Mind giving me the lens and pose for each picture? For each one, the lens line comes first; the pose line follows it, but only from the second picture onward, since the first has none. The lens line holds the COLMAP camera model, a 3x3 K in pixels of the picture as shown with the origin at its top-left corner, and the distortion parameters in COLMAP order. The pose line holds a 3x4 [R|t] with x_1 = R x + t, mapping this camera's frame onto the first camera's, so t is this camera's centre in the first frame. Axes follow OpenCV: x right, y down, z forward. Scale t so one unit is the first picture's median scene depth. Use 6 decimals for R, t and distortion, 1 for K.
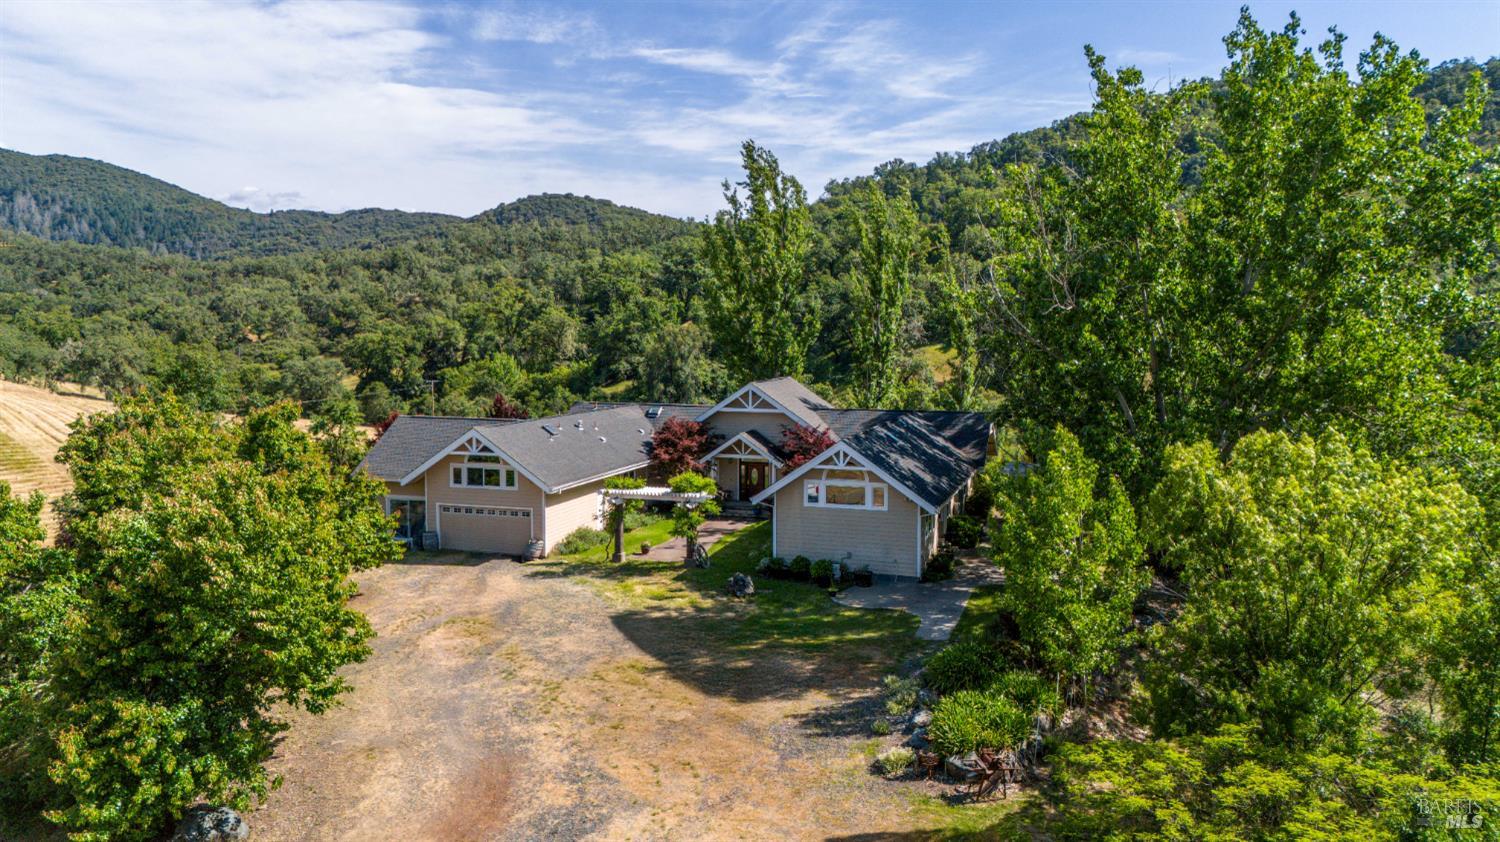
lens RADIAL K [[1087.4, 0, 751.1], [0, 1087.4, 407.6], [0, 0, 1]] dist [0.054516, -0.058440]
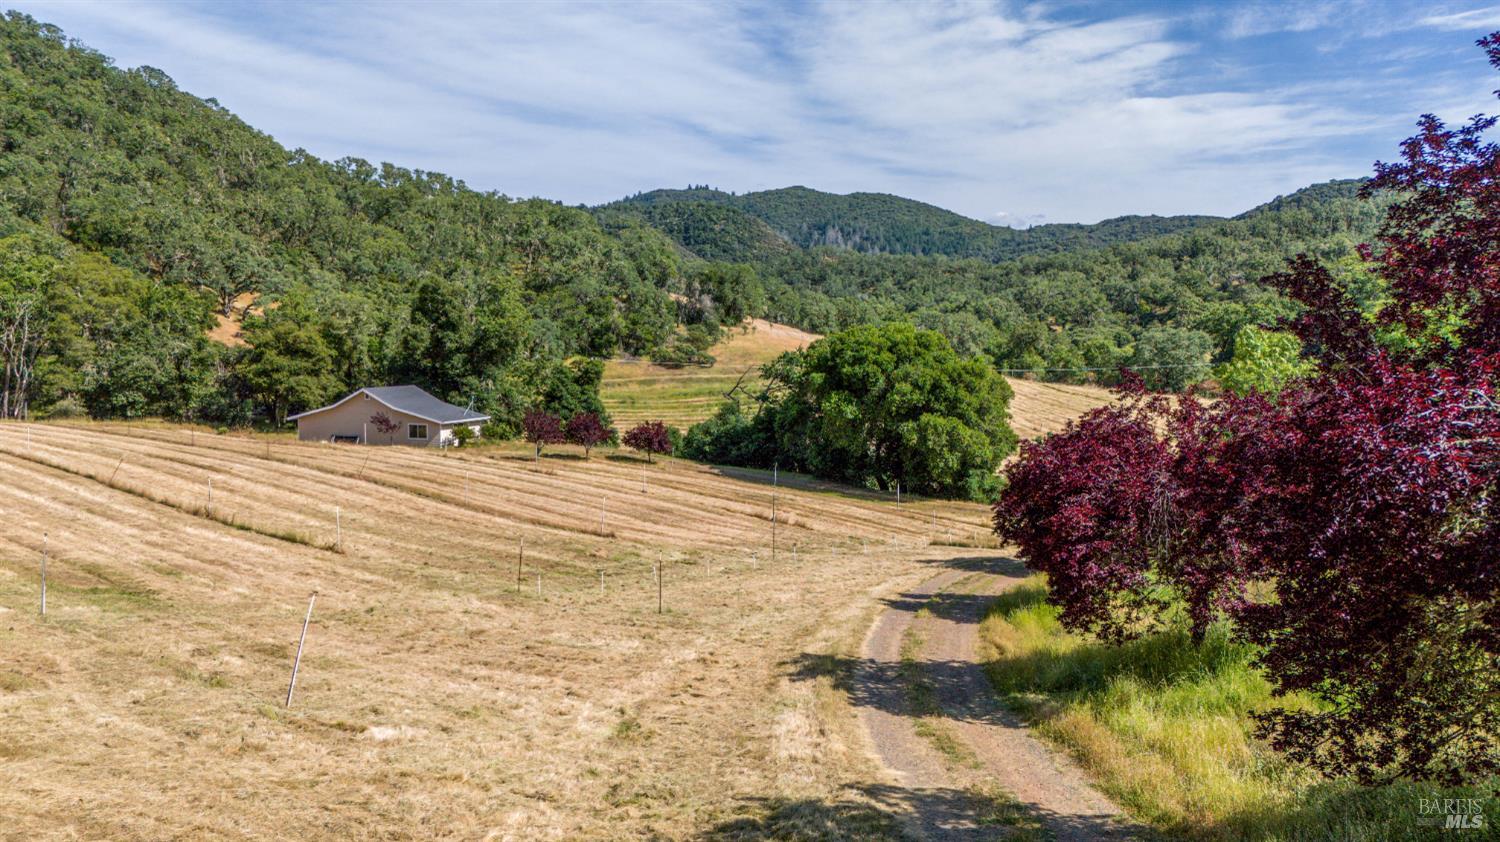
lens RADIAL K [[1087.4, 0, 756.8], [0, 1087.4, 411.6], [0, 0, 1]] dist [0.054516, -0.058440]
pose [[0.801506, 0.033534, -0.597046, -0.029295], [-0.039556, 0.999213, 0.003020, 0.006753], [0.596678, 0.021196, 0.802201, 0.019488]]
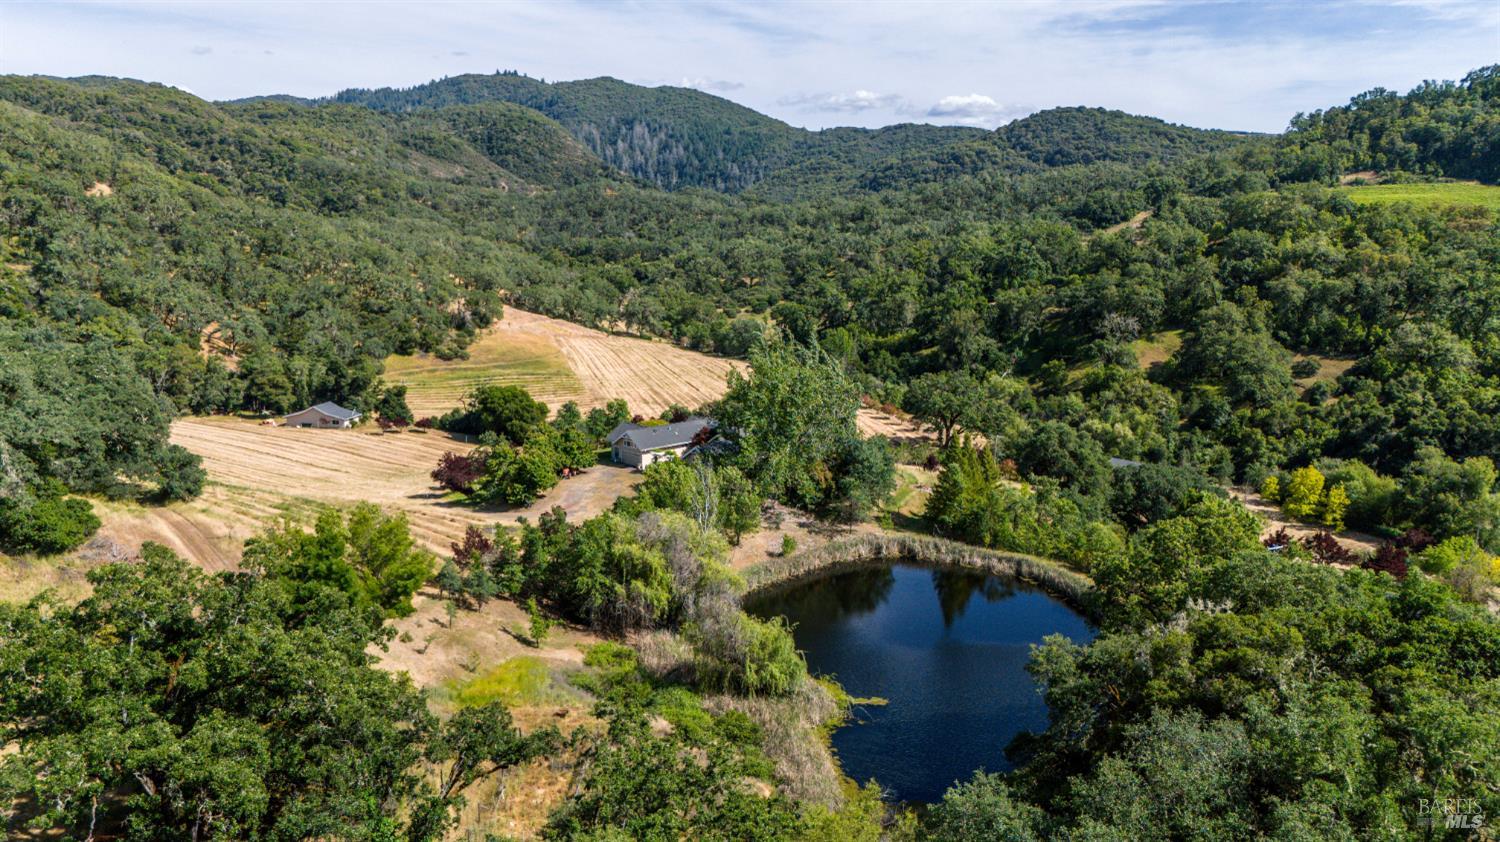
lens RADIAL K [[1087.4, 0, 749.1], [0, 1087.4, 430.9], [0, 0, 1]] dist [0.054516, -0.058440]
pose [[0.882268, 0.091263, -0.461817, 0.068512], [-0.036772, 0.991391, 0.125664, -0.017352], [0.469309, -0.093887, 0.878028, -0.076234]]
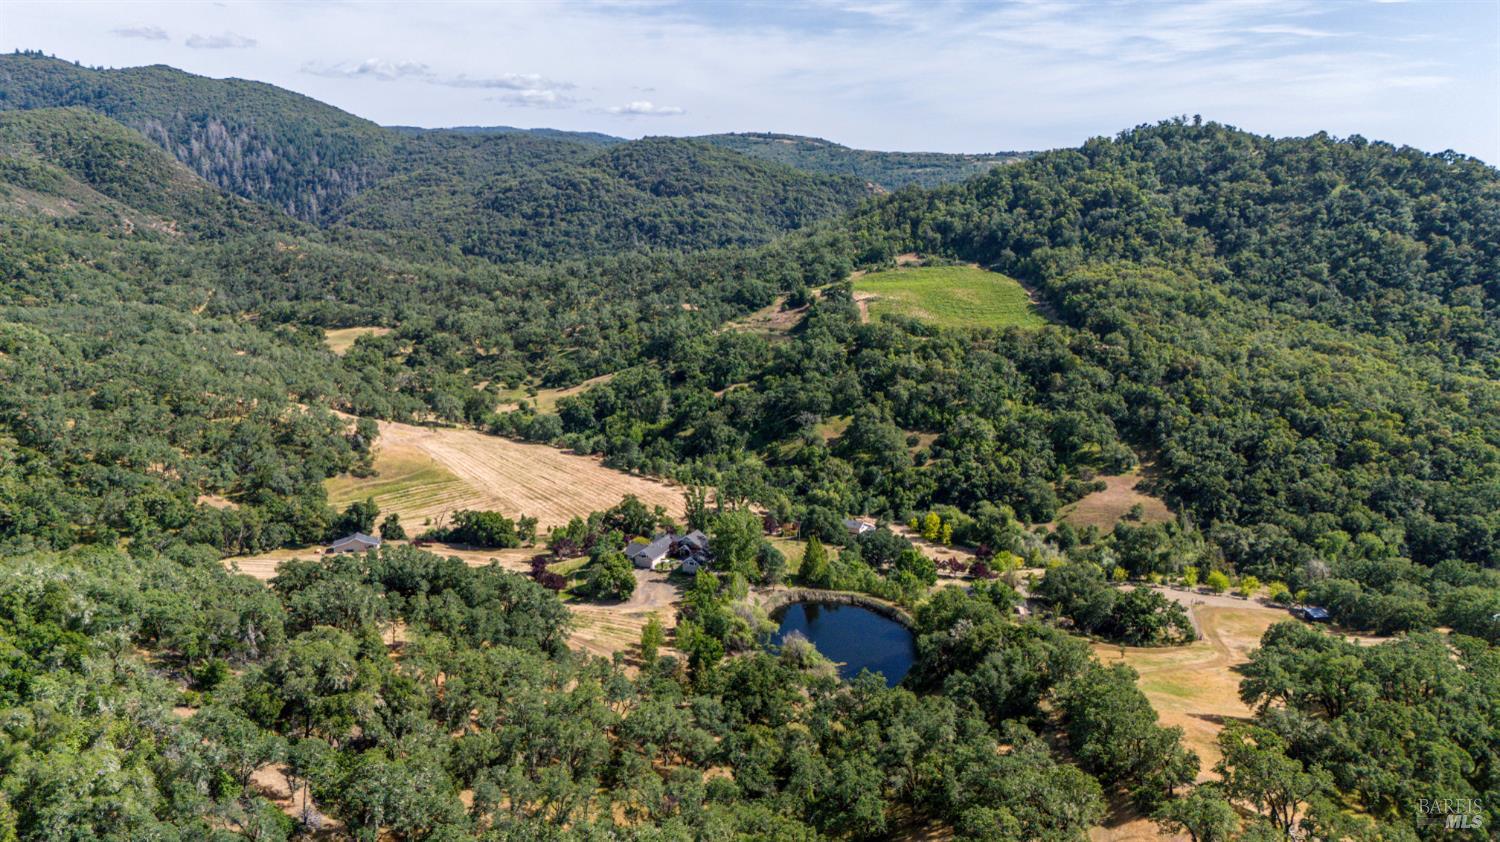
lens RADIAL K [[1087.4, 0, 747.4], [0, 1087.4, 432.0], [0, 0, 1]] dist [0.054516, -0.058440]
pose [[0.994624, 0.021328, -0.101335, 0.043059], [-0.006274, 0.989175, 0.146609, -0.068537], [0.103365, -0.145185, 0.983990, -0.221400]]
